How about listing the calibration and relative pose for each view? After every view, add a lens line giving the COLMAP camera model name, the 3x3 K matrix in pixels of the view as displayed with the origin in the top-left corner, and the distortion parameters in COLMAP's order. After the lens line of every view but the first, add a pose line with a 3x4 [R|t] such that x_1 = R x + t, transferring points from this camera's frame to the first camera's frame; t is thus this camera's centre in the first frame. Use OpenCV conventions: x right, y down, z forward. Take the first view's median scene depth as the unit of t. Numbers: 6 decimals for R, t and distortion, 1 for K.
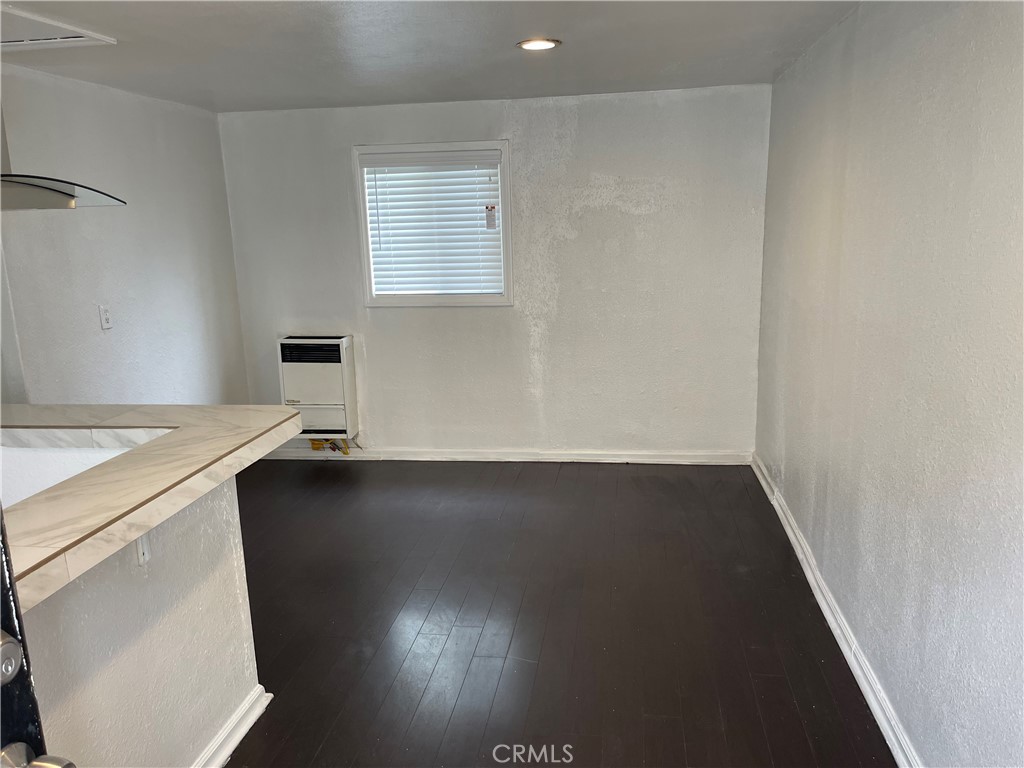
lens RADIAL K [[778.7, 0, 507.3], [0, 778.7, 386.5], [0, 0, 1]] dist [0.040528, -0.031904]
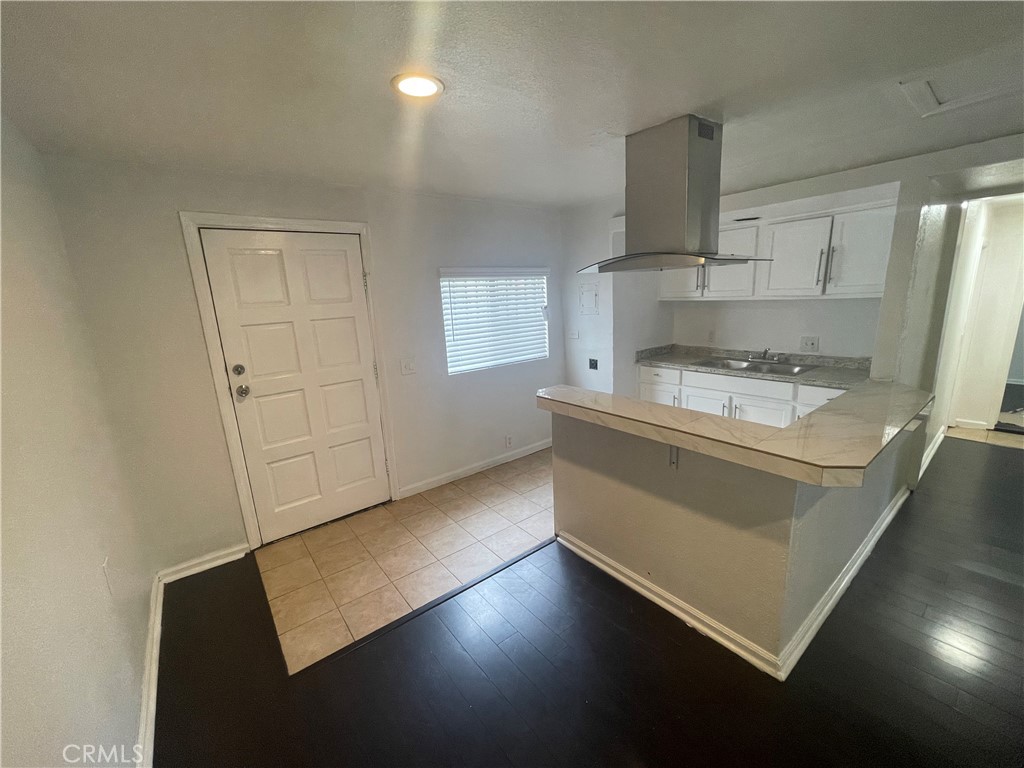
lens RADIAL K [[413.7, 0, 503.9], [0, 413.7, 384.7], [0, 0, 1]] dist [-0.005967, 0.000454]
pose [[-0.687961, 0.218785, -0.691985, 0.444224], [-0.084001, 0.923066, 0.375358, -0.294501], [0.720870, 0.316359, -0.616655, 1.385493]]
